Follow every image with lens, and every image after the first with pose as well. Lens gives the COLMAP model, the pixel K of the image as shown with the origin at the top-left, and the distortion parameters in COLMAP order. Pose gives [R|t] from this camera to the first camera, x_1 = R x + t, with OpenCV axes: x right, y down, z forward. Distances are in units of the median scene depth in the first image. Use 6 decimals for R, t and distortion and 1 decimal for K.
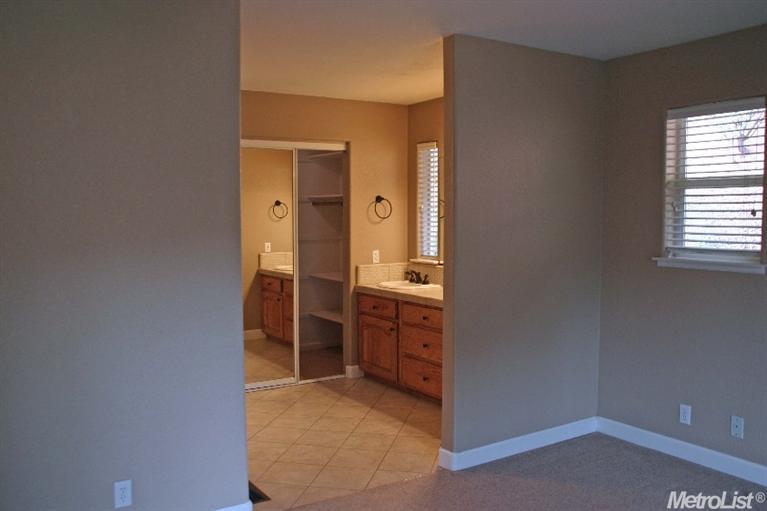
lens RADIAL K [[750.6, 0, 383.5], [0, 750.6, 255.5], [0, 0, 1]] dist [-0.016411, -0.000085]
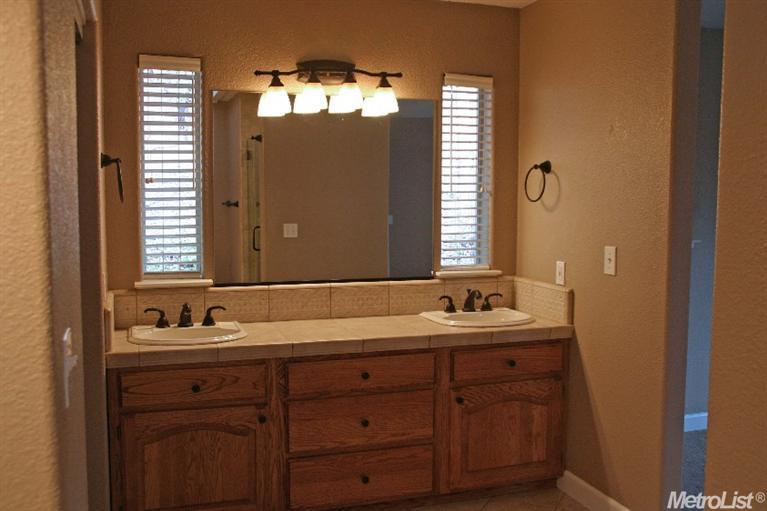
lens RADIAL K [[797.4, 0, 383.5], [0, 797.4, 255.5], [0, 0, 1]] dist [0.003062, 0.012416]
pose [[0.204820, -0.074020, 0.975997, -0.479495], [0.048847, 0.996667, 0.065337, -0.043197], [-0.977580, 0.034292, 0.207752, 0.774556]]
